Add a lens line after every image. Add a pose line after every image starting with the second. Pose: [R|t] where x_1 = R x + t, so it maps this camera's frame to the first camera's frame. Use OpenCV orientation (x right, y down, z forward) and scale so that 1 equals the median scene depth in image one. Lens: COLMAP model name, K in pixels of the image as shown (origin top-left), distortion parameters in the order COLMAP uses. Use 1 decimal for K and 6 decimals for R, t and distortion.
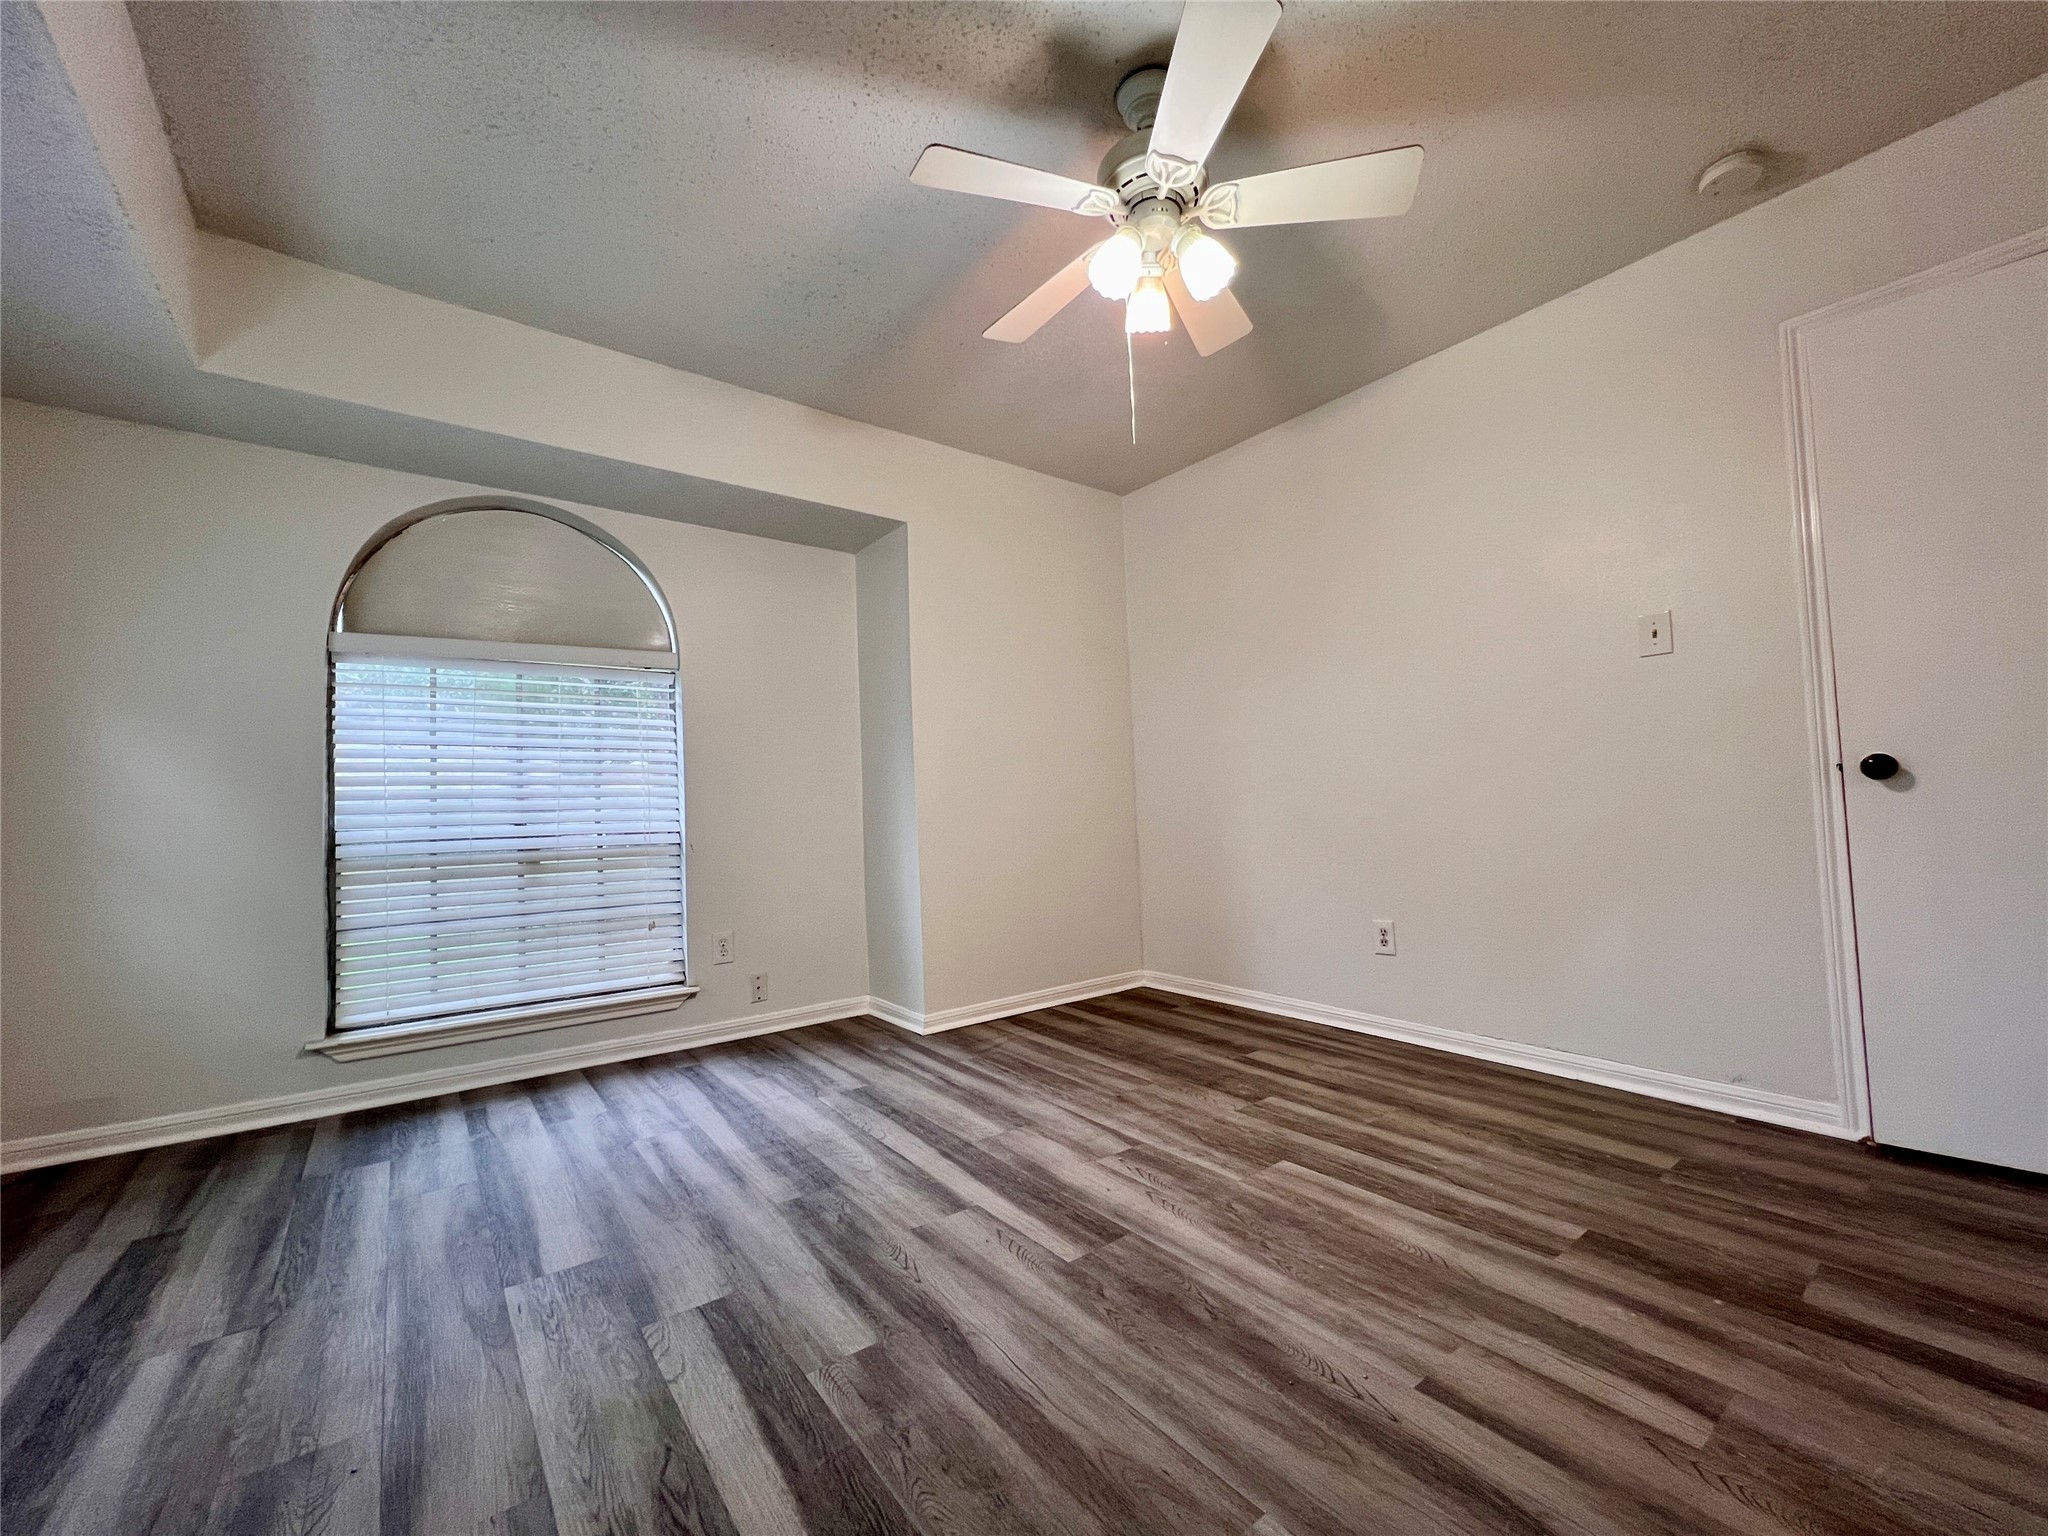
lens RADIAL K [[820.9, 0, 1030.3], [0, 820.9, 768.6], [0, 0, 1]] dist [-0.004587, 0.001327]
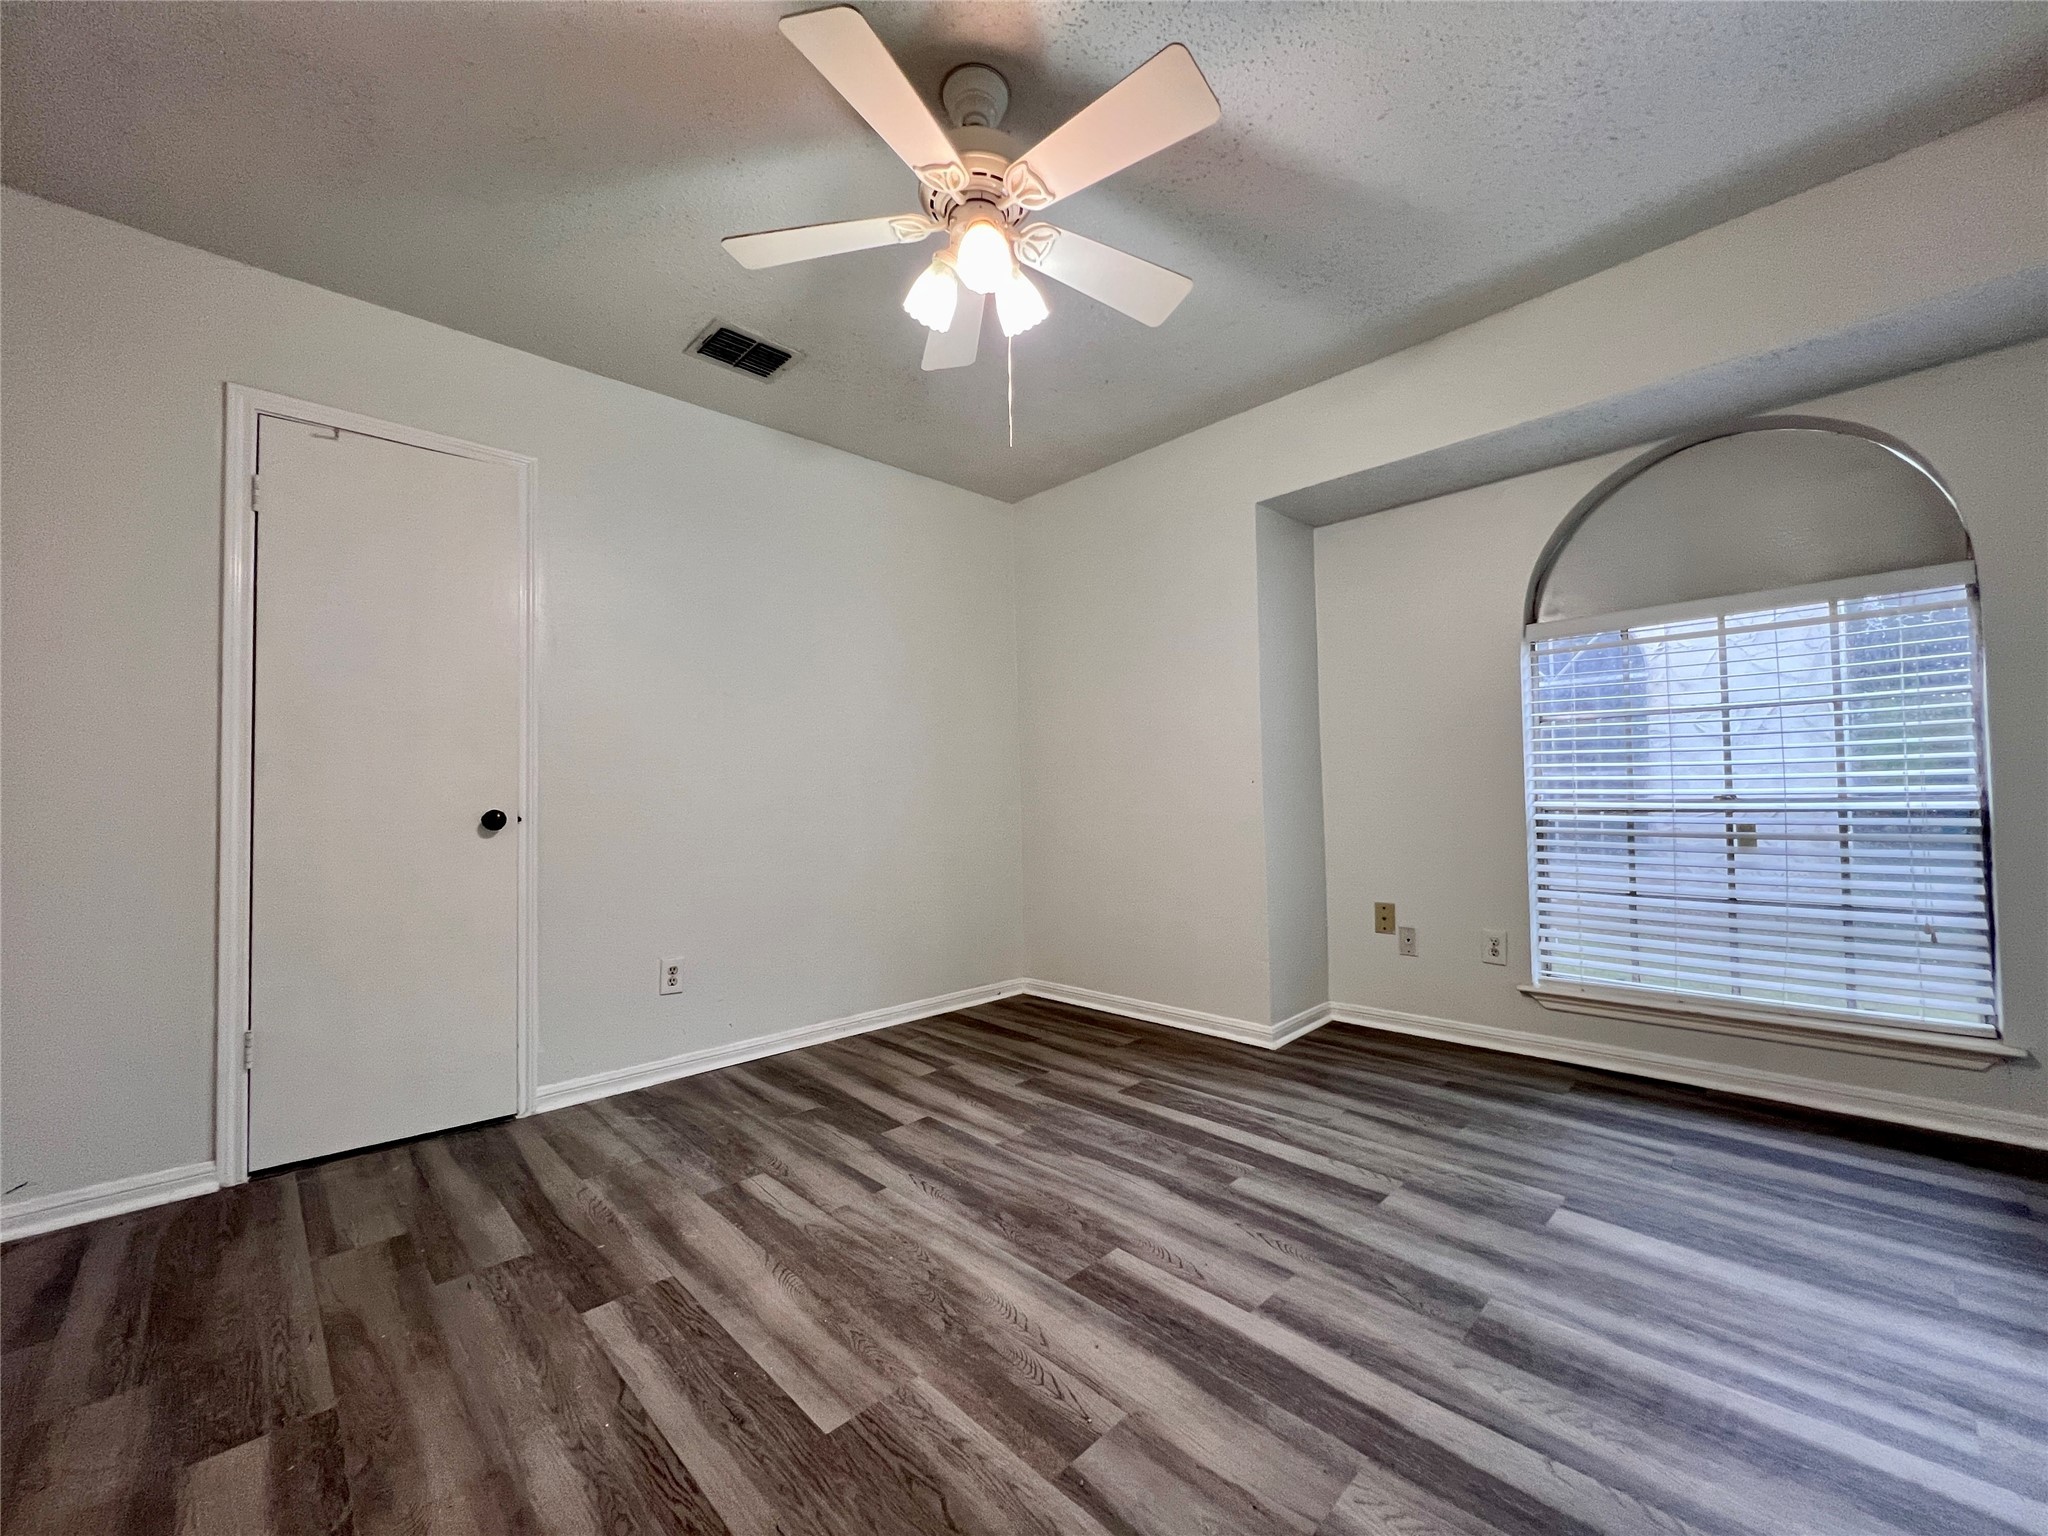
lens RADIAL K [[820.9, 0, 1028.7], [0, 820.9, 767.8], [0, 0, 1]] dist [-0.004587, 0.001327]
pose [[-0.991717, 0.048574, -0.118899, 0.216944], [0.058415, 0.995023, -0.080725, 0.038852], [0.114387, -0.087002, -0.989619, 1.749359]]
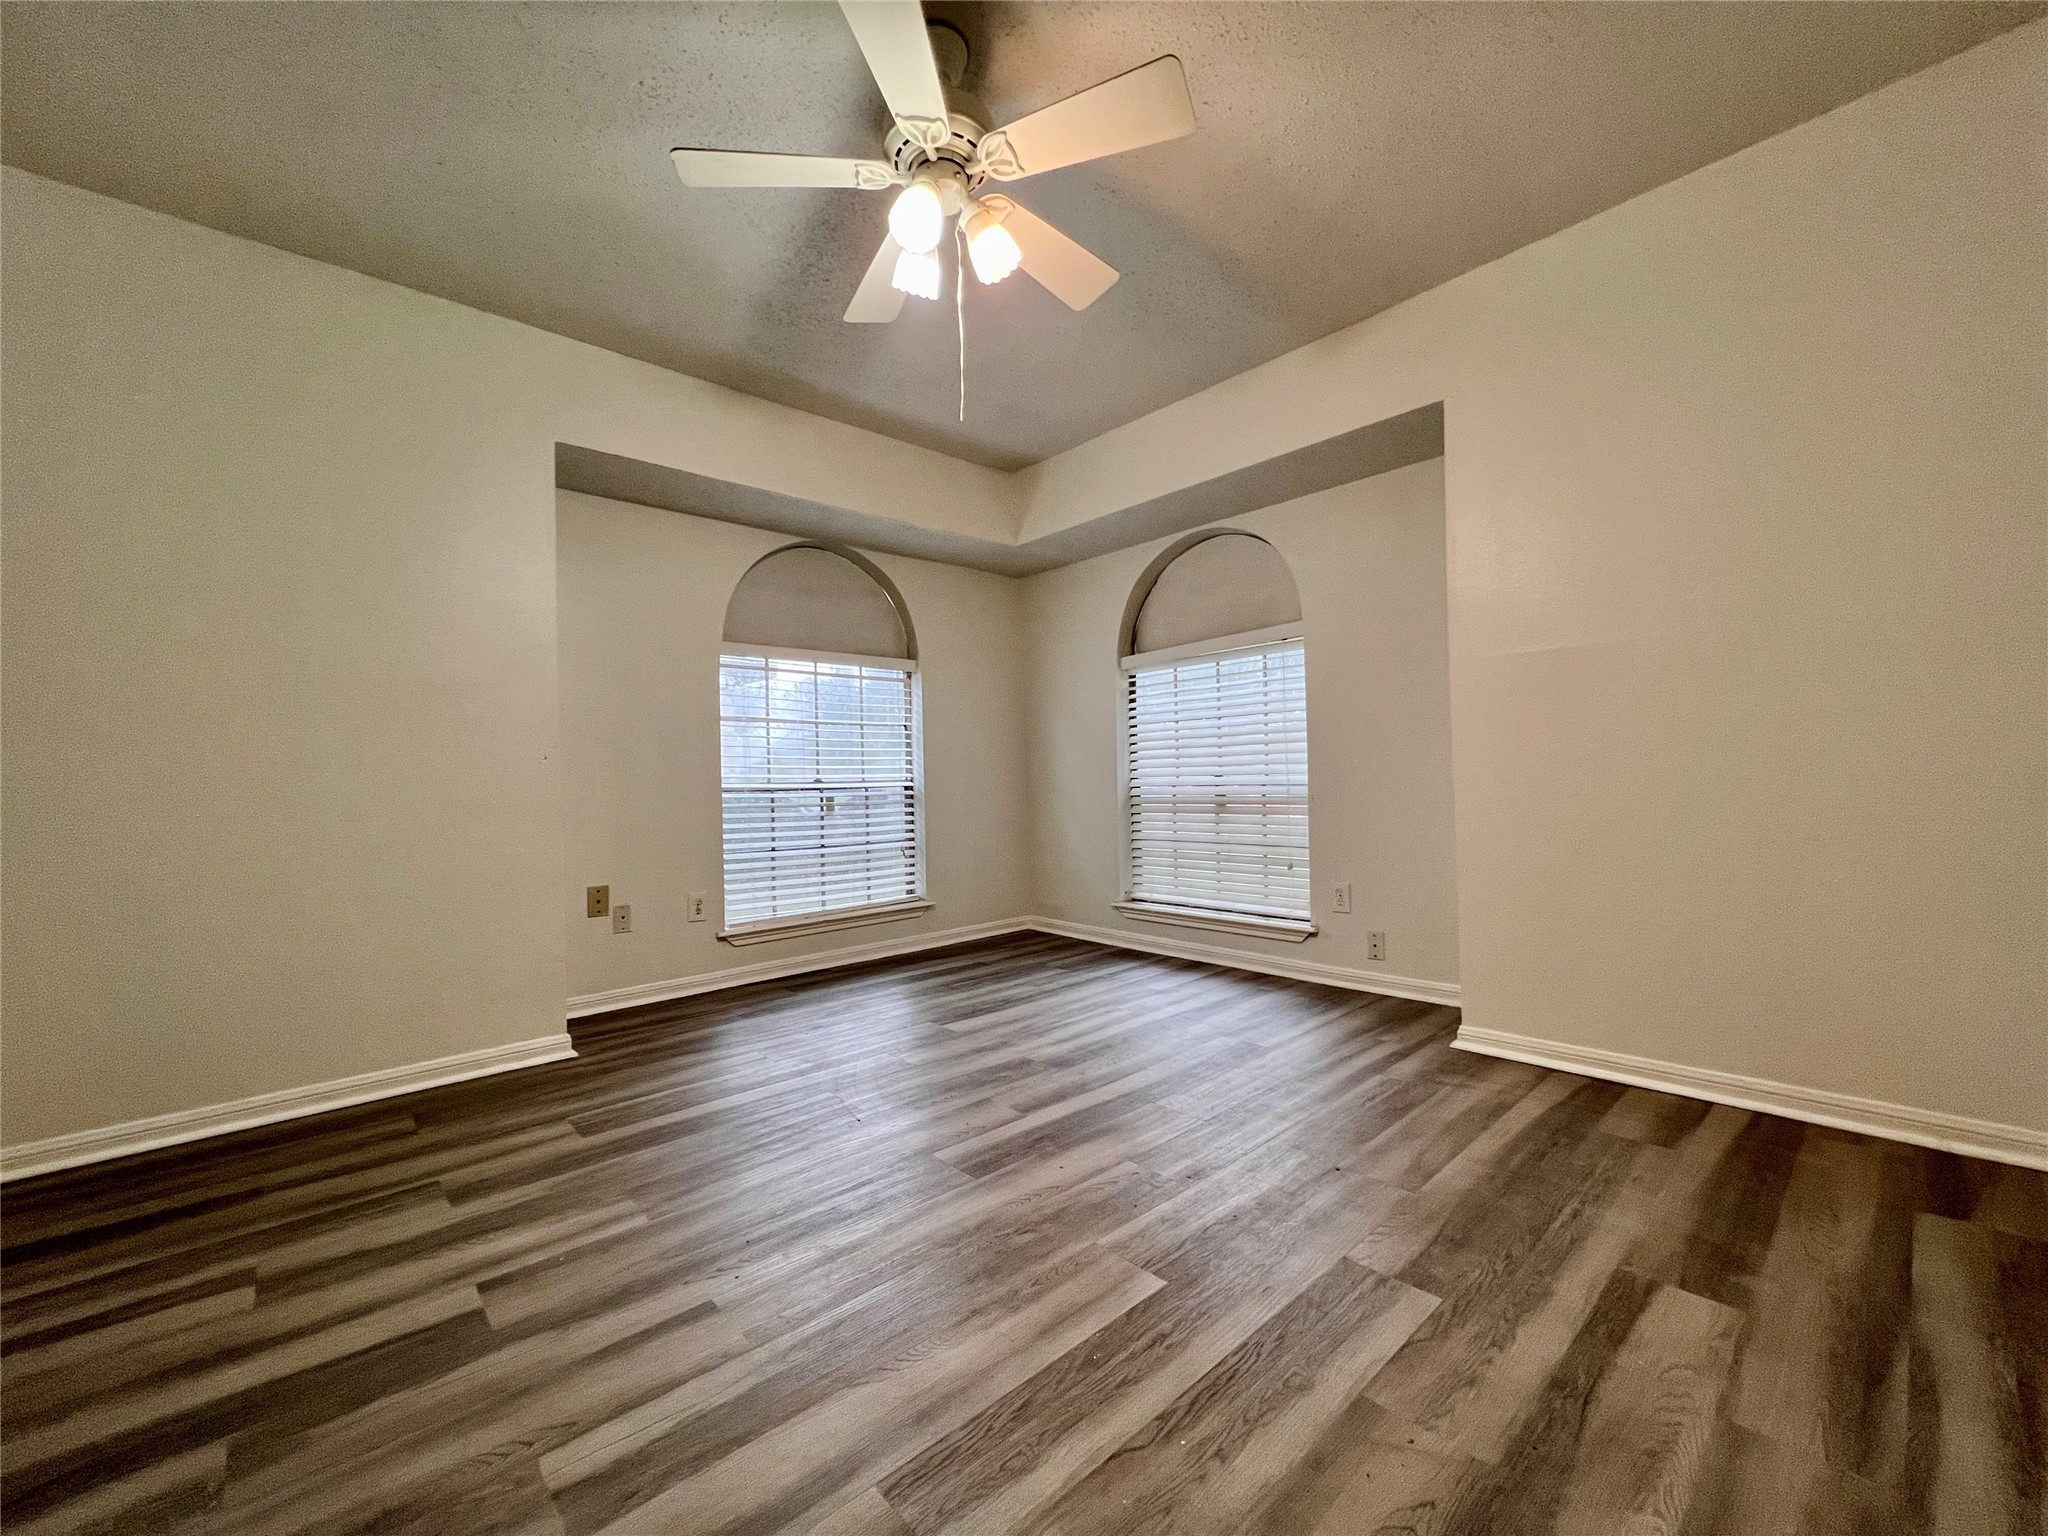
lens RADIAL K [[820.9, 0, 1023.1], [0, 820.9, 769.6], [0, 0, 1]] dist [-0.004587, 0.001327]
pose [[0.080723, 0.016129, -0.996606, 1.048285], [0.071322, 0.997213, 0.021915, 0.009201], [0.994182, -0.072849, 0.079348, 0.890723]]
